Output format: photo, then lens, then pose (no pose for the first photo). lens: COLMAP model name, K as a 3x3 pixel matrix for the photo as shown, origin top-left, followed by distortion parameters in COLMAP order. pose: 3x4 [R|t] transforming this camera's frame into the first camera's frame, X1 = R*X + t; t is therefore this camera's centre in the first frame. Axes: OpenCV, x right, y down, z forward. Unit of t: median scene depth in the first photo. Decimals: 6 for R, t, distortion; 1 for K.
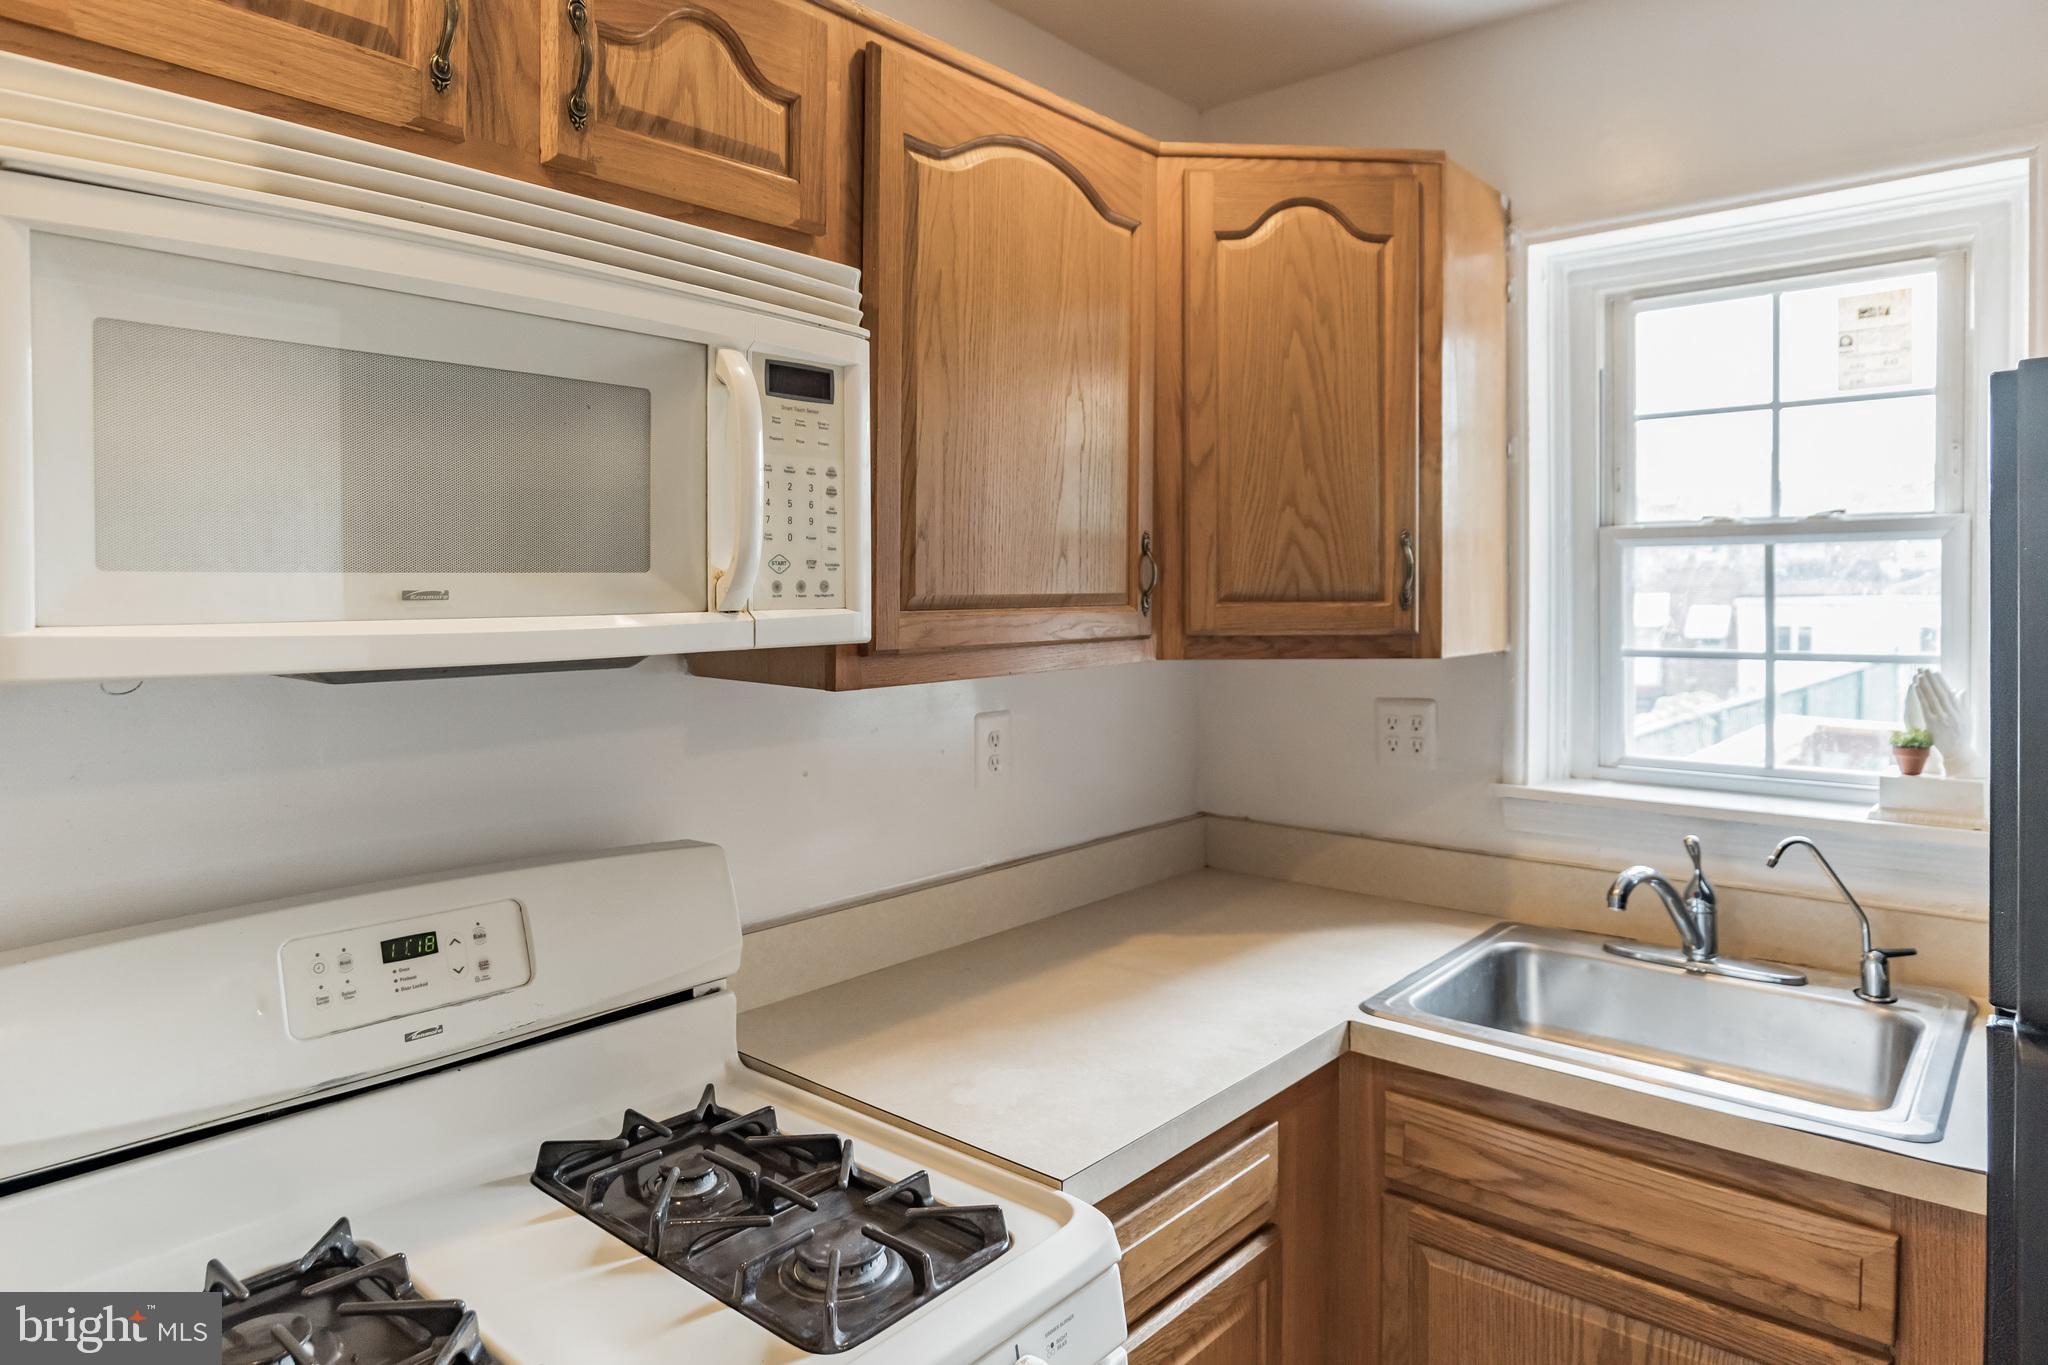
lens RADIAL K [[1209.0, 0, 1056.5], [0, 1209.0, 598.3], [0, 0, 1]] dist [-0.042199, 0.000994]
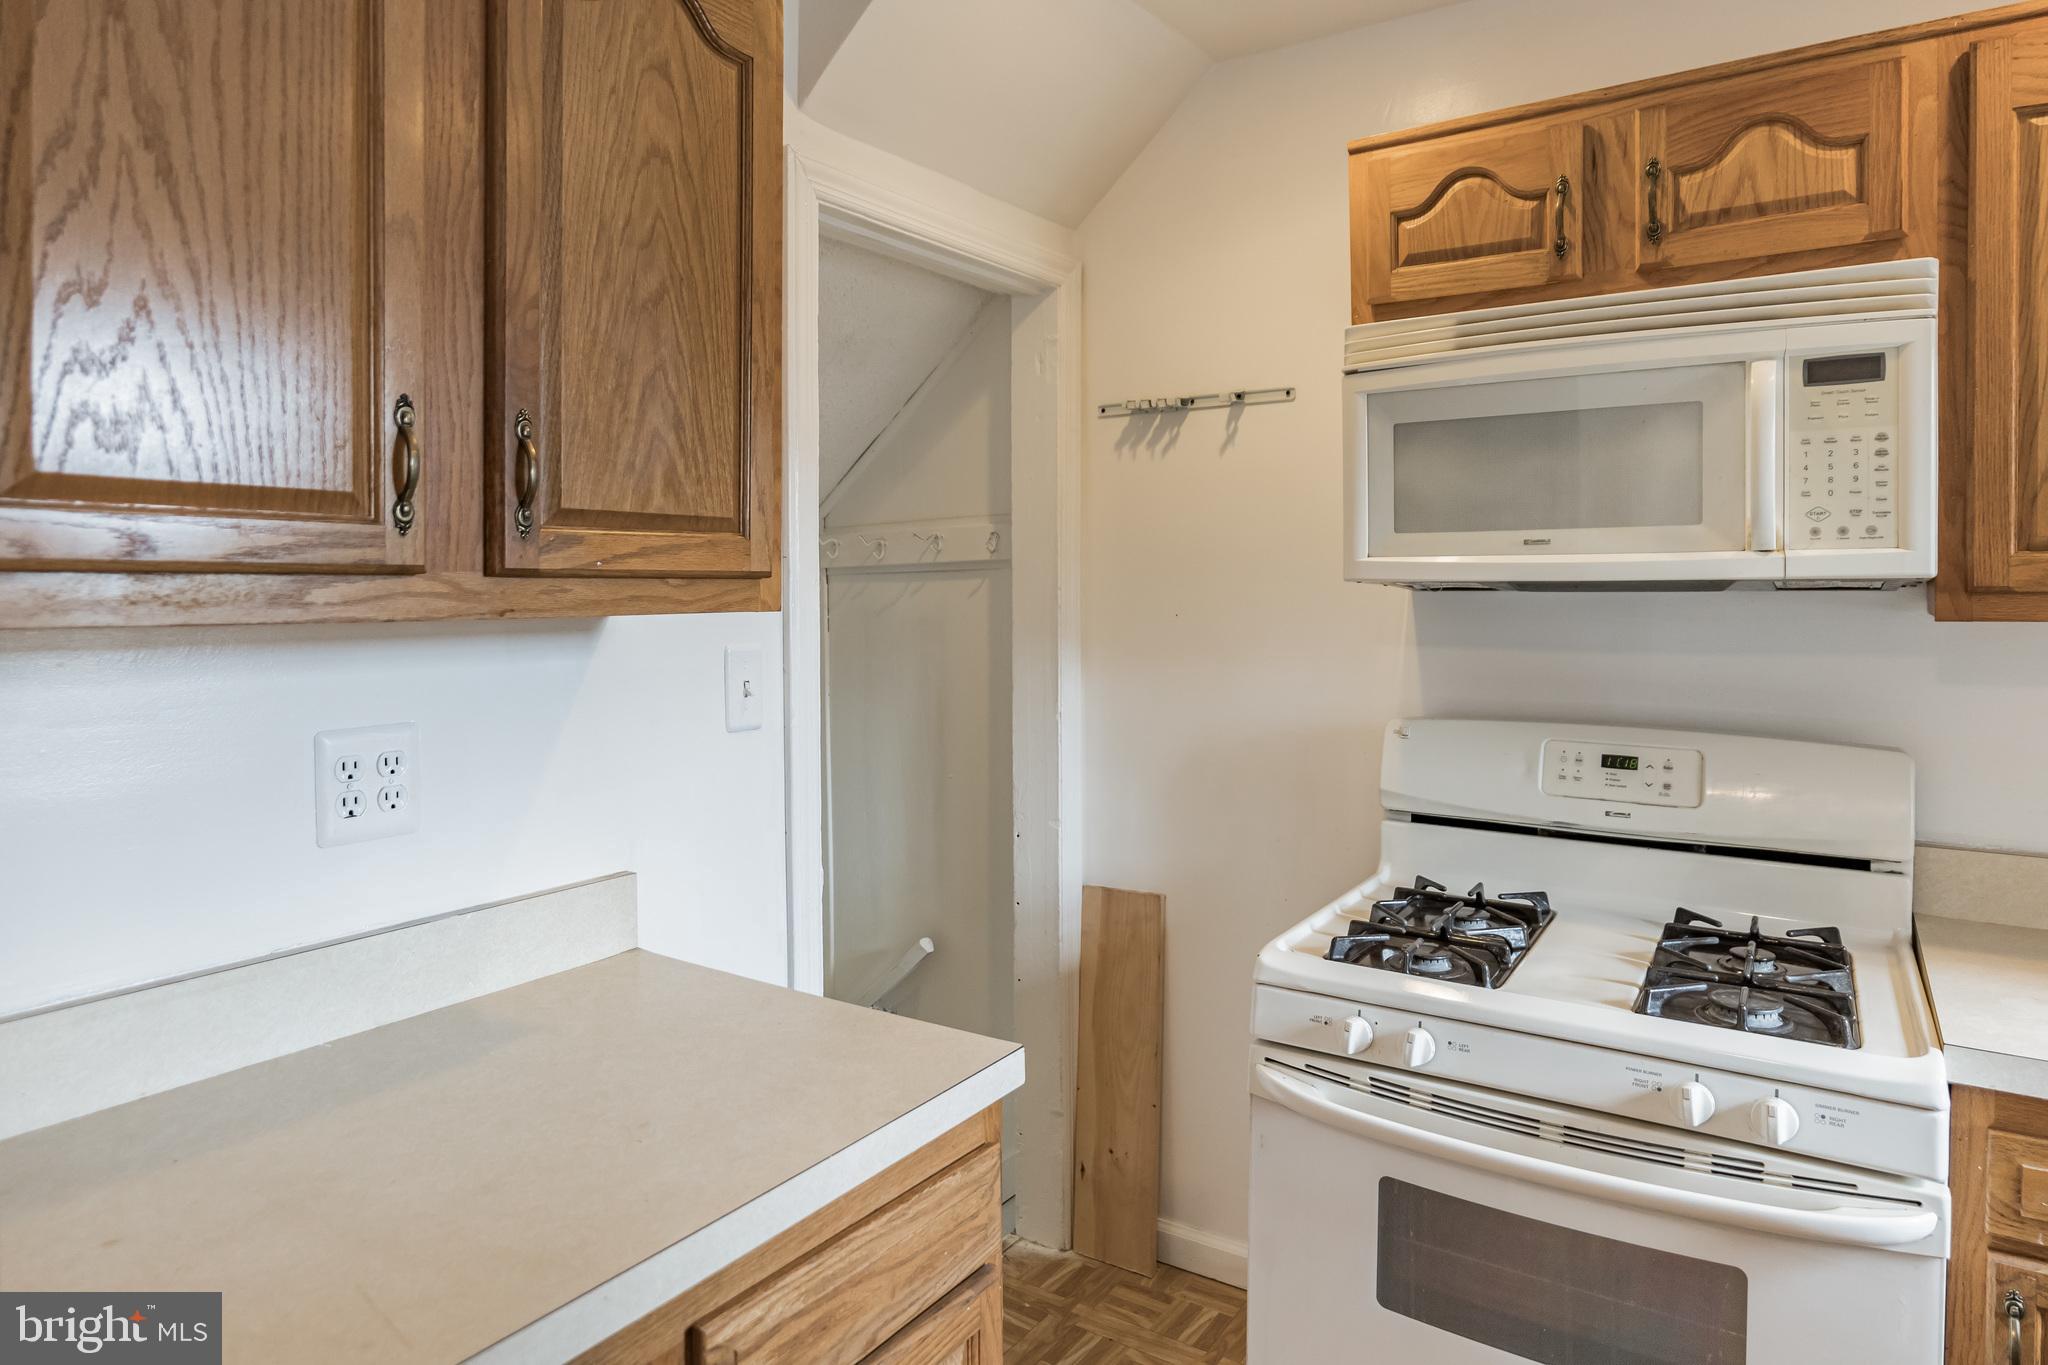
lens RADIAL K [[1209.0, 0, 1031.0], [0, 1209.0, 597.8], [0, 0, 1]] dist [-0.042199, 0.000994]
pose [[0.120945, 0.010243, -0.992606, 0.972561], [-0.004298, 0.999943, 0.009795, 0.054923], [0.992650, 0.003082, 0.120982, 0.000372]]
